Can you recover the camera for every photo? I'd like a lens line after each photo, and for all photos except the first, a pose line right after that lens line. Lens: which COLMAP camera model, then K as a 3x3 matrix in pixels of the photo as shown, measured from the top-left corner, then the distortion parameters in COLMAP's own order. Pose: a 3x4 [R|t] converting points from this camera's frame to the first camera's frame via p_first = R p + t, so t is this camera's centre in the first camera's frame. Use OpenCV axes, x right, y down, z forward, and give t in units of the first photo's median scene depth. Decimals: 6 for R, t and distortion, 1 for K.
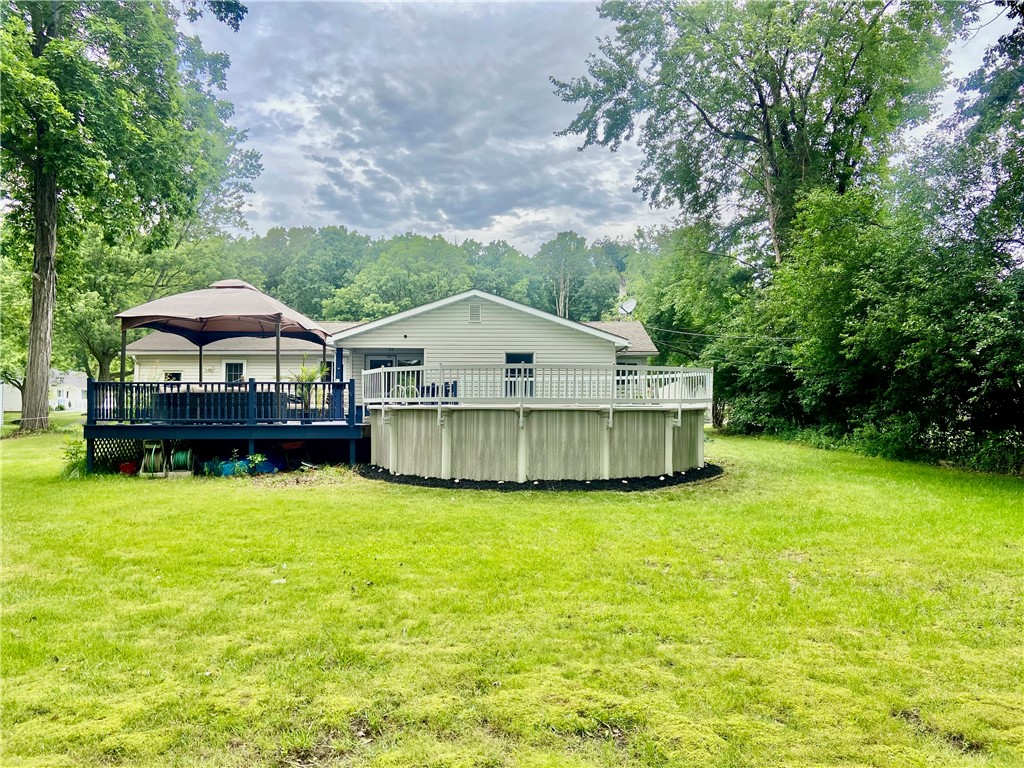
lens RADIAL K [[782.2, 0, 512.0], [0, 782.2, 384.0], [0, 0, 1]] dist [0.058156, -0.000084]
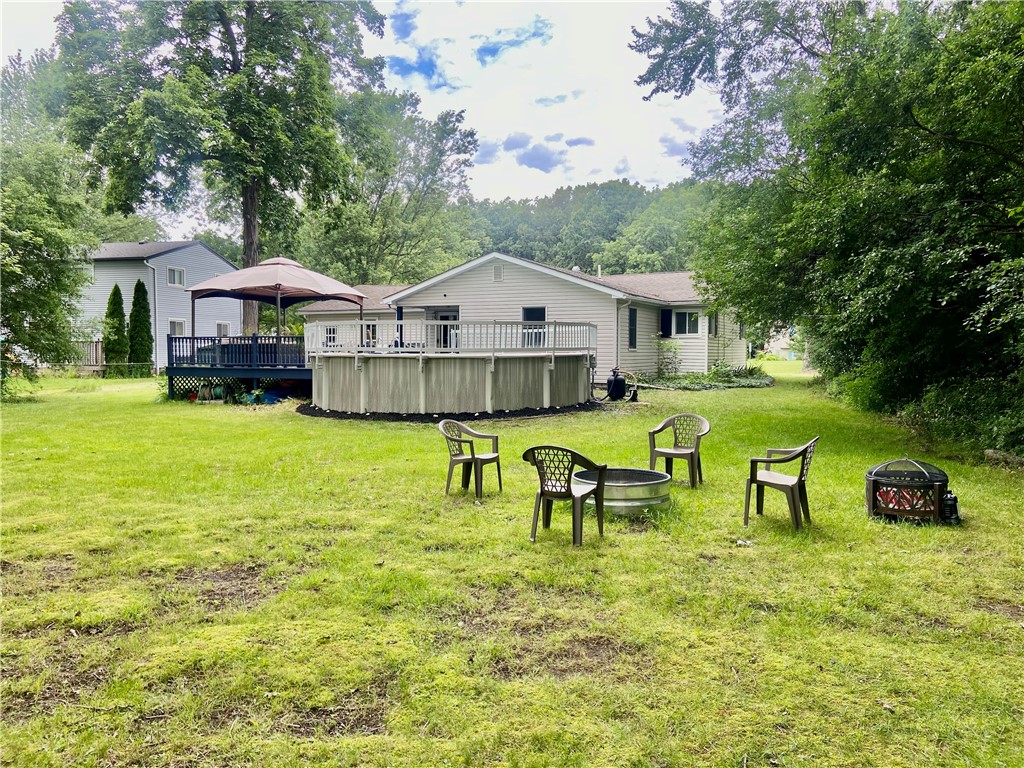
lens RADIAL K [[776.5, 0, 512.0], [0, 776.5, 384.0], [0, 0, 1]] dist [0.125258, 0.000078]
pose [[0.902518, 0.015339, -0.430379, 0.597407], [0.013070, 0.997929, 0.062976, -0.000170], [0.430454, -0.062462, 0.900449, -0.033230]]
